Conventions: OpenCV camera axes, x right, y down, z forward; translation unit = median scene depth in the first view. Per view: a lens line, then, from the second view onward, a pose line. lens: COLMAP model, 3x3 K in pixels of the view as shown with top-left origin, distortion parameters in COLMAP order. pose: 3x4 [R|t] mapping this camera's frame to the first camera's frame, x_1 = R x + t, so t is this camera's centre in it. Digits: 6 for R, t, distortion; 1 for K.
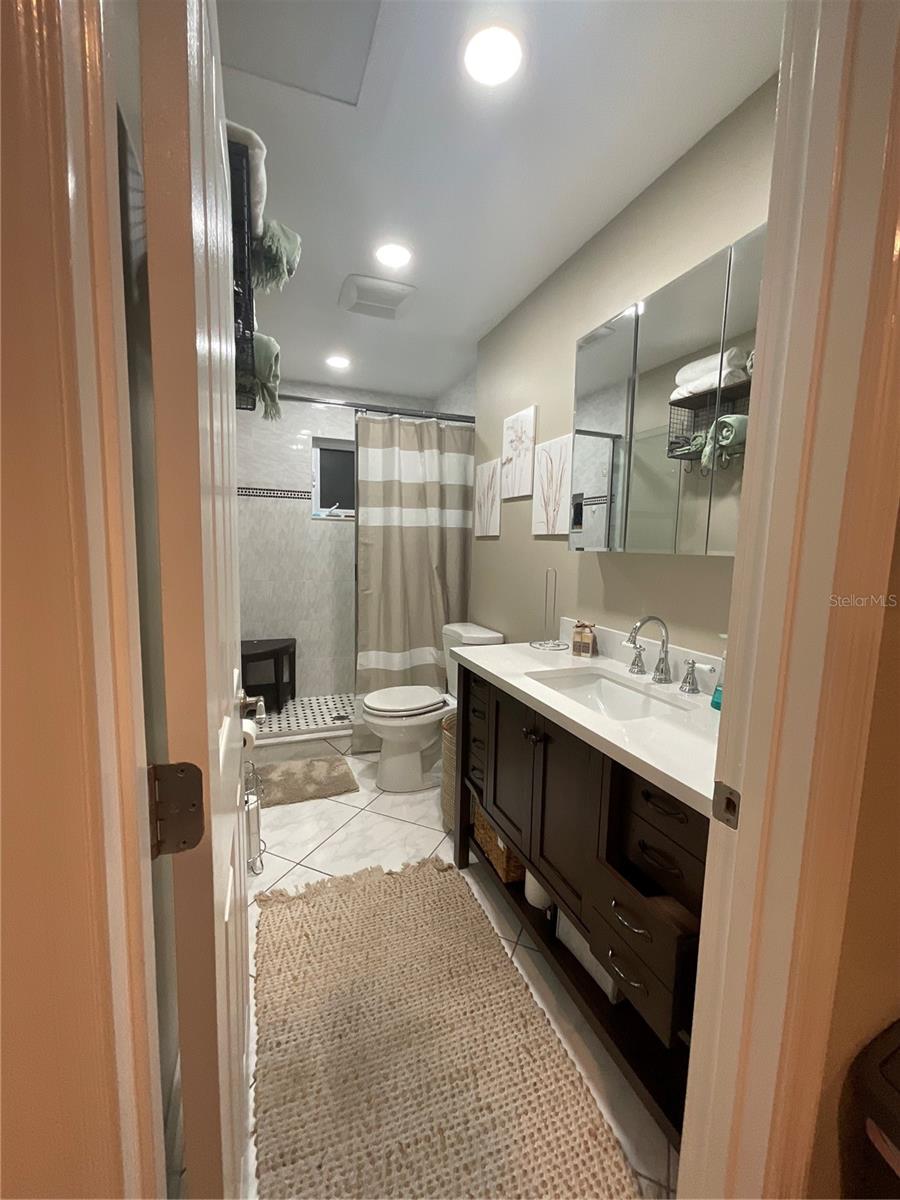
lens RADIAL K [[486.5, 0, 449.4], [0, 486.5, 598.2], [0, 0, 1]] dist [-0.003993, -0.000507]
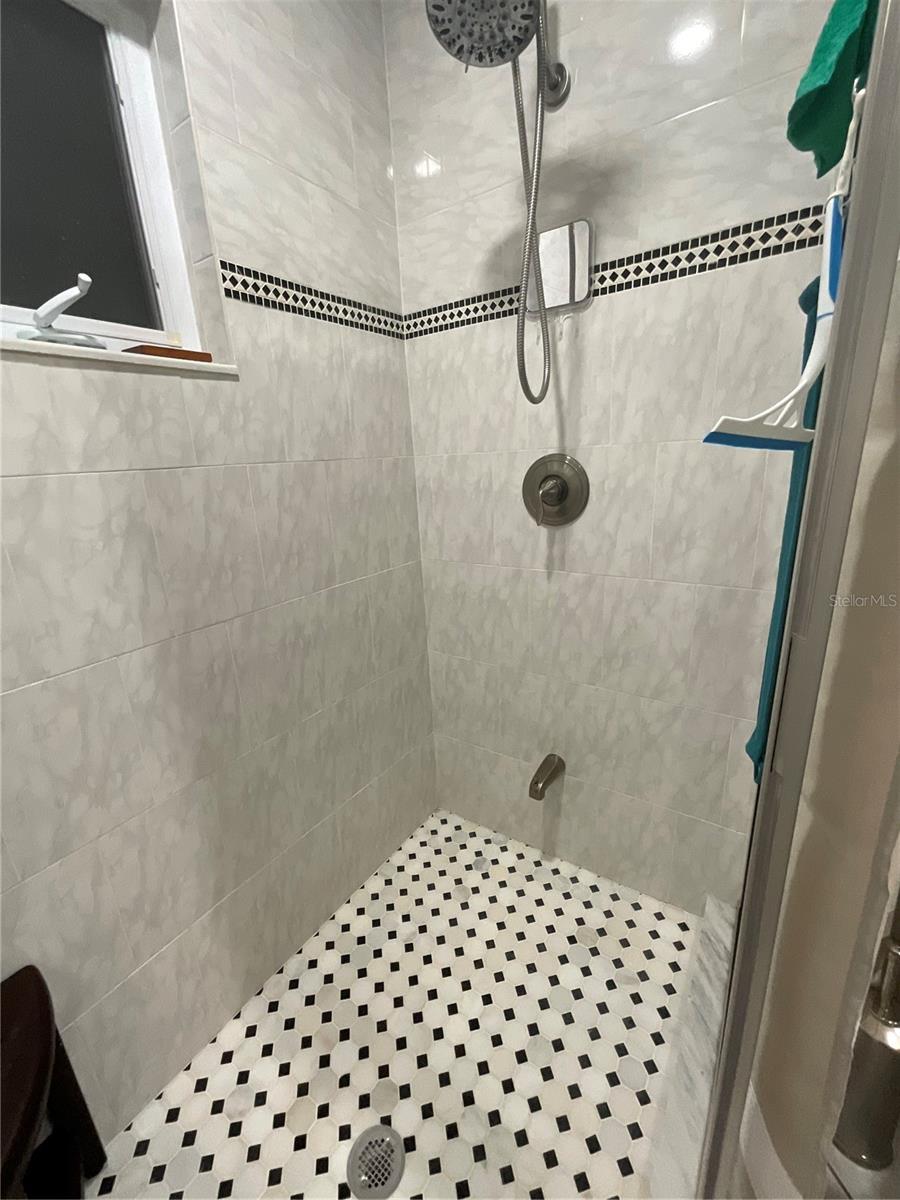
lens RADIAL K [[486.5, 0, 453.8], [0, 486.5, 601.1], [0, 0, 1]] dist [-0.003993, -0.000507]
pose [[0.818712, -0.224272, 0.528596, -0.240147], [0.132326, 0.969483, 0.206379, -0.086170], [-0.558750, -0.099018, 0.823404, 0.735817]]
